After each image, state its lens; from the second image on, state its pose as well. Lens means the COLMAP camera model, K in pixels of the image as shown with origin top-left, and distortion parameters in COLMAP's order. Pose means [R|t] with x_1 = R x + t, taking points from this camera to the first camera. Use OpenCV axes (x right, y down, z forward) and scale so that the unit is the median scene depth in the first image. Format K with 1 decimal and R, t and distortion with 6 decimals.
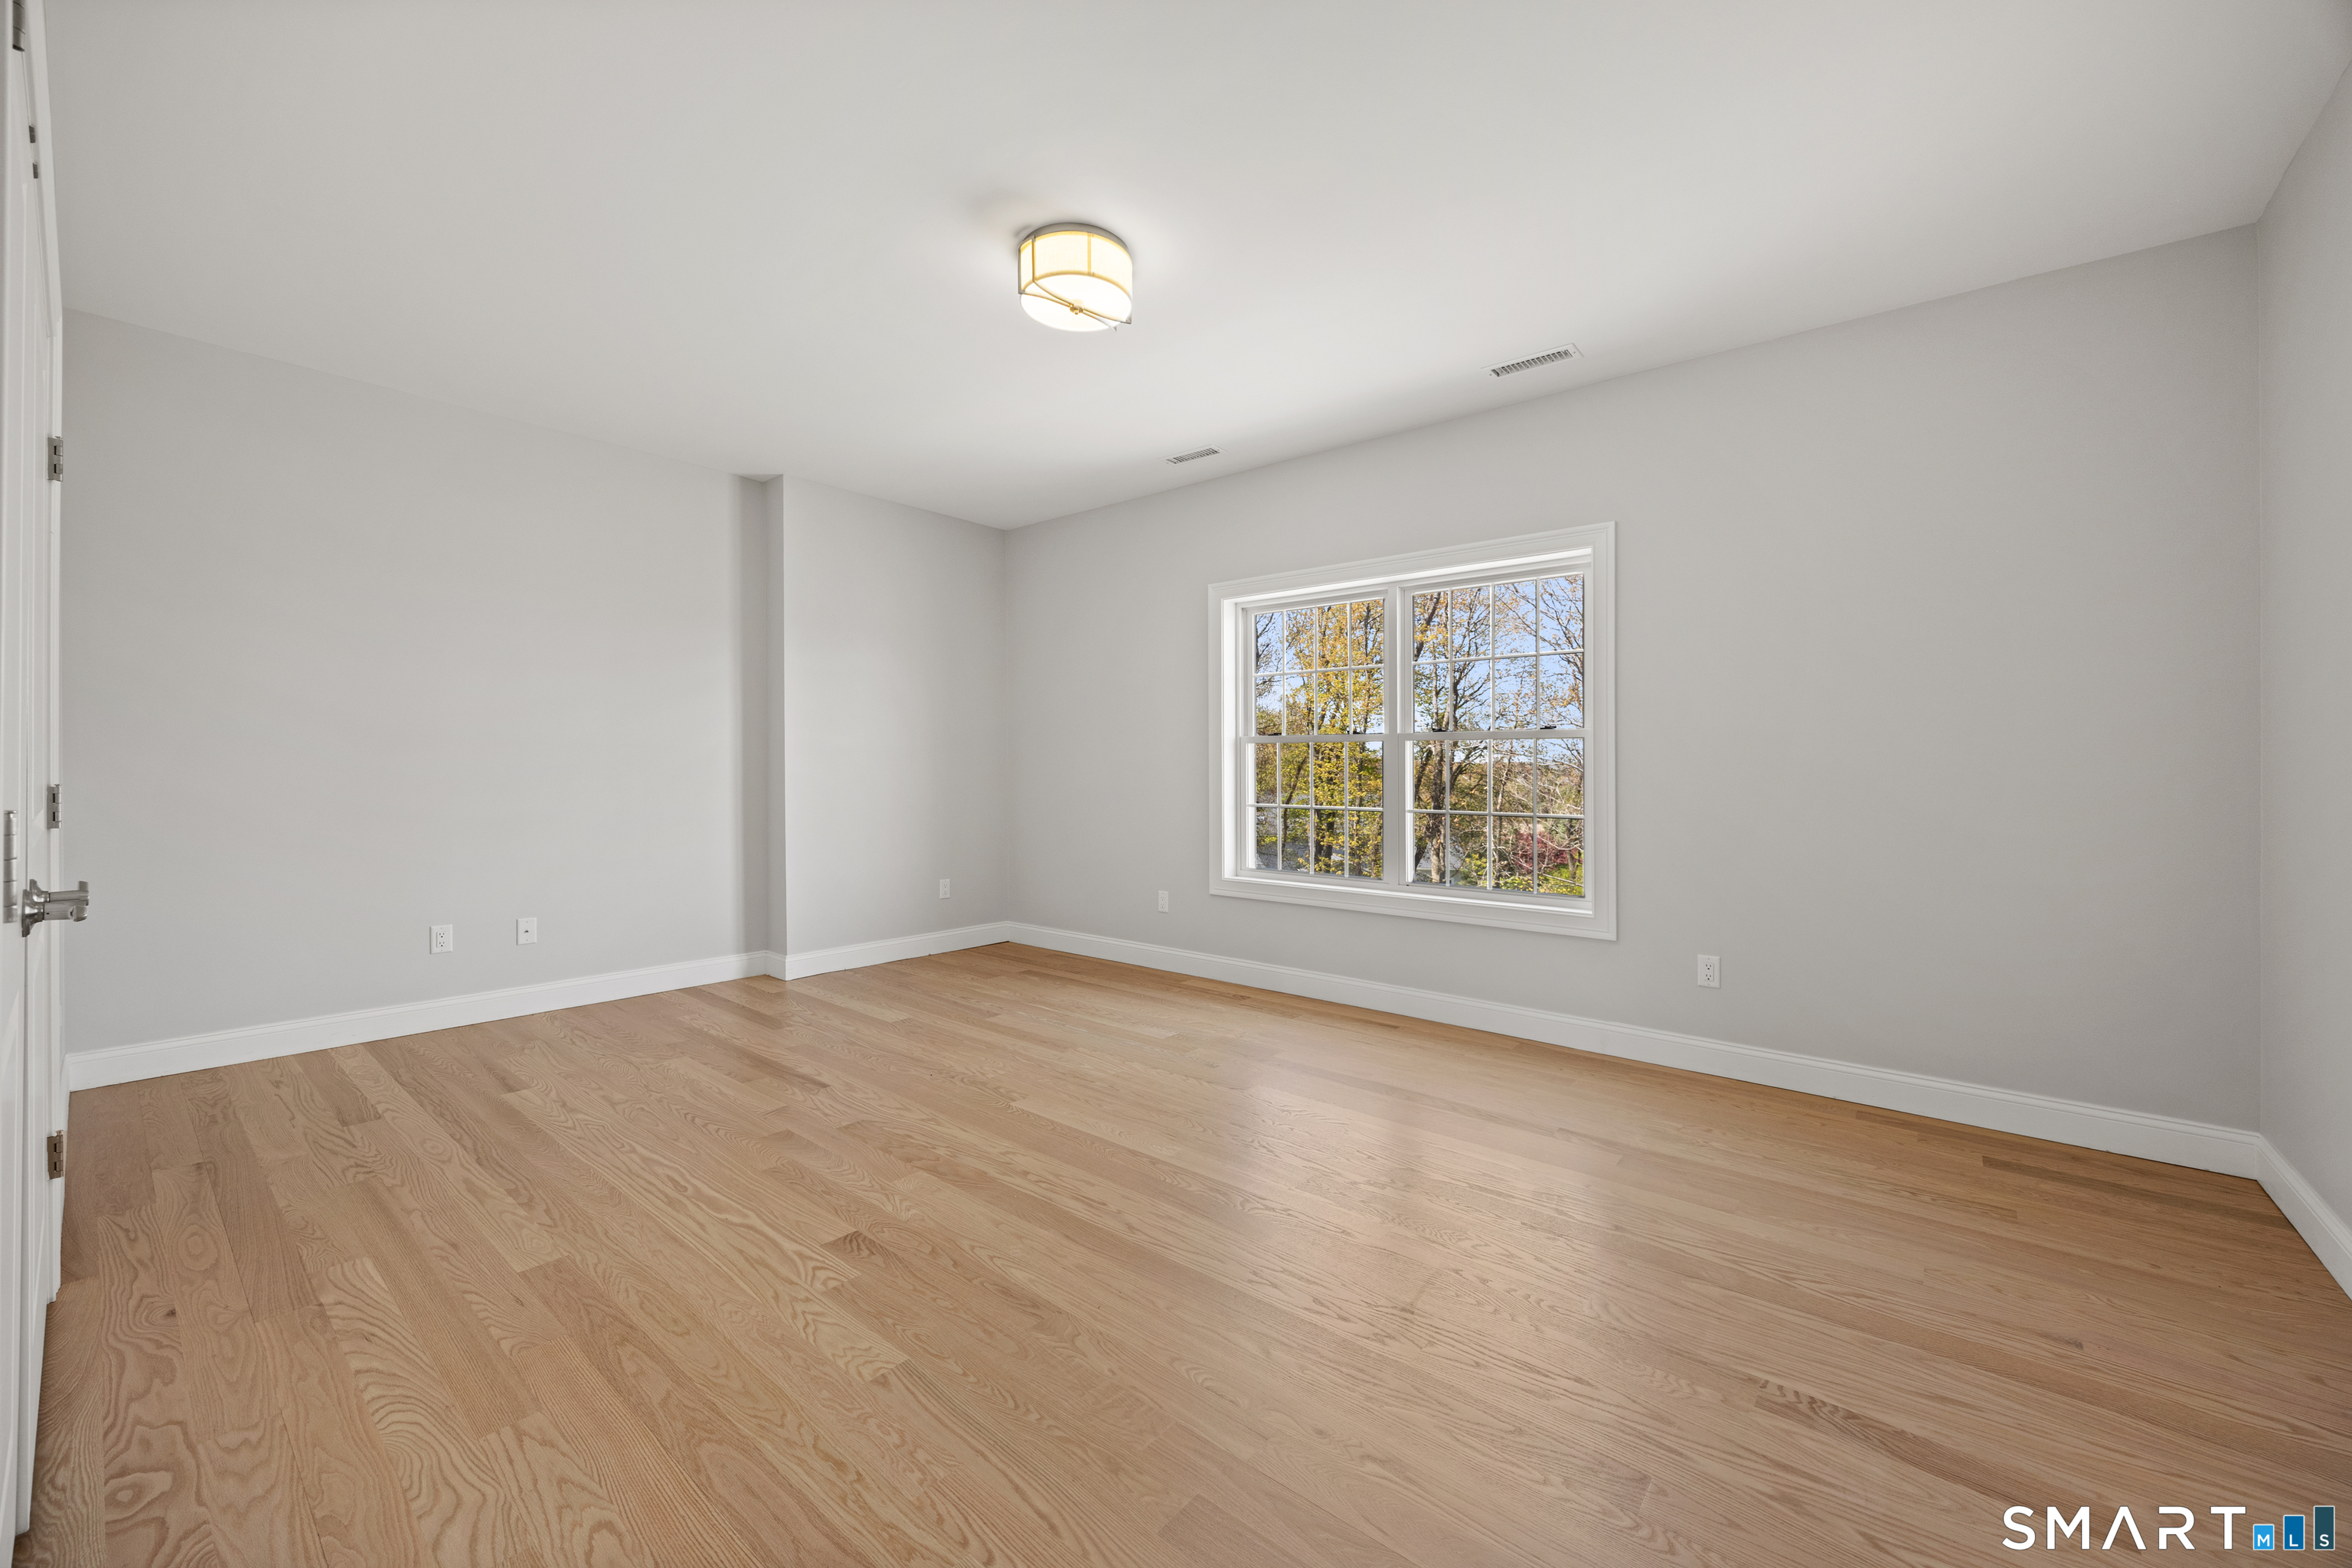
lens RADIAL K [[916.1, 0, 1166.6], [0, 916.1, 772.7], [0, 0, 1]] dist [0.002877, 0.000009]
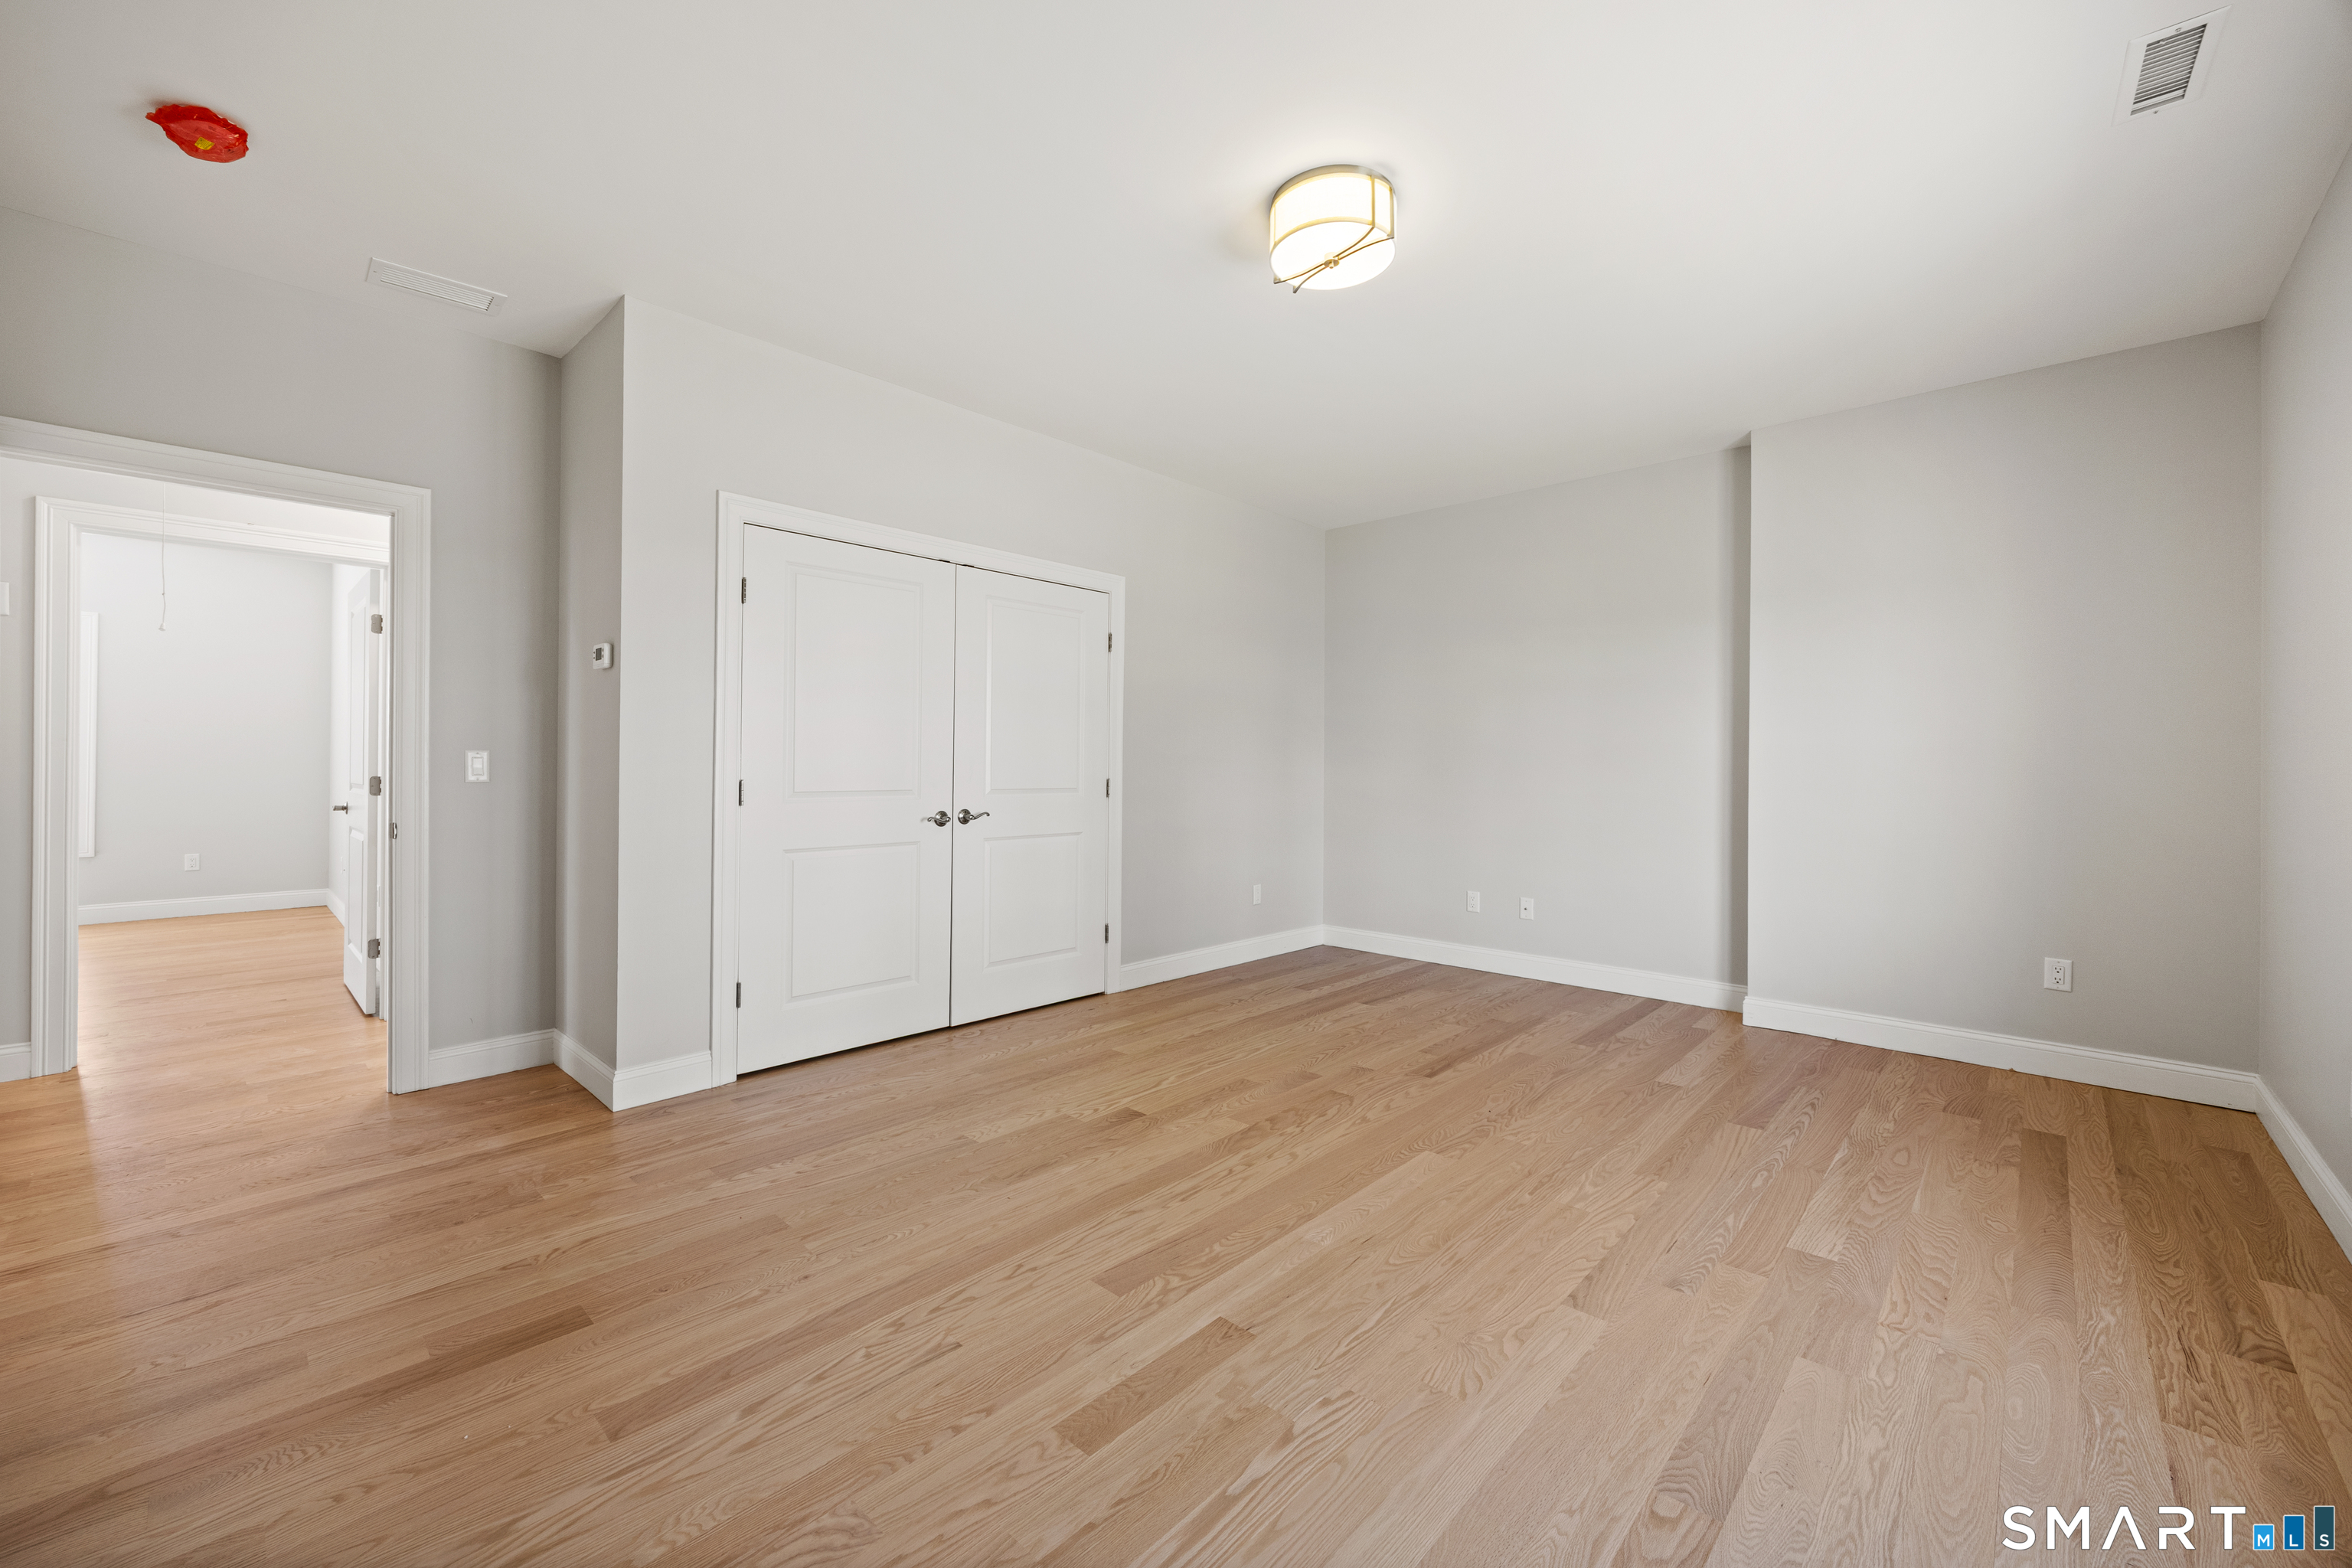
lens RADIAL K [[916.1, 0, 1188.7], [0, 916.1, 783.3], [0, 0, 1]] dist [0.002877, 0.000009]
pose [[-0.039582, 0.010553, -0.999161, 0.902912], [-0.009570, 0.999894, 0.010940, -0.007708], [0.999171, 0.009995, -0.039477, 0.987945]]
